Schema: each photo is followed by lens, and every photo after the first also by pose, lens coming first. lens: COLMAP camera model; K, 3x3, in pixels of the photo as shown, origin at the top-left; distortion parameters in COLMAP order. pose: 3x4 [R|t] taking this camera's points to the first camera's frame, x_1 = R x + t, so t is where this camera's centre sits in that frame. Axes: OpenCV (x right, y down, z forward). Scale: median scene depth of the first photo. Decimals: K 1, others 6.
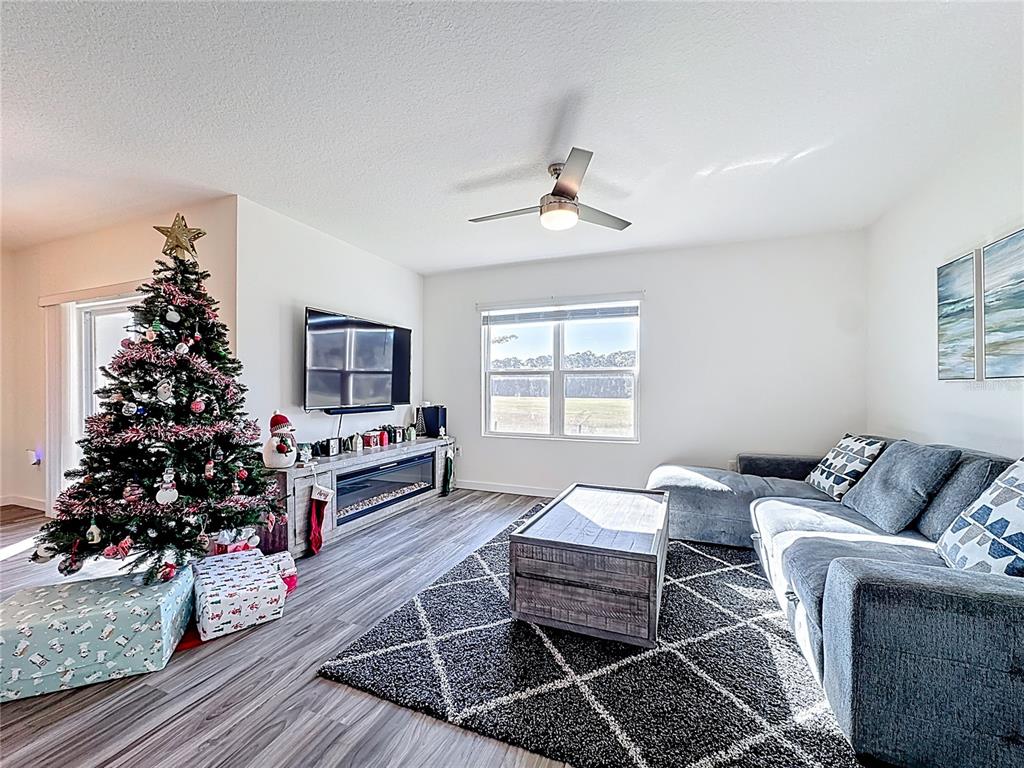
lens RADIAL K [[437.5, 0, 512.0], [0, 437.5, 384.0], [0, 0, 1]] dist [-0.044064, 0.021864]
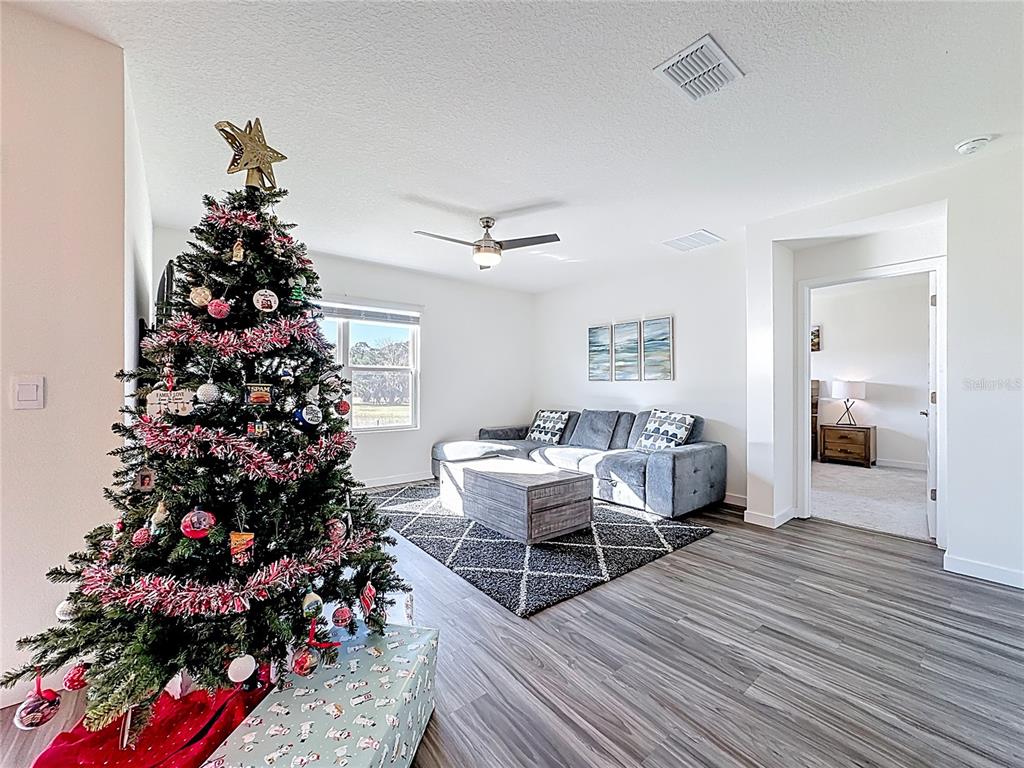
lens RADIAL K [[437.5, 0, 512.0], [0, 437.5, 384.0], [0, 0, 1]] dist [-0.044064, 0.021864]
pose [[0.463795, 0.000086, 0.885942, -1.326348], [-0.009625, 0.999941, 0.004942, 0.000564], [-0.885890, -0.010819, 0.463769, 0.393279]]
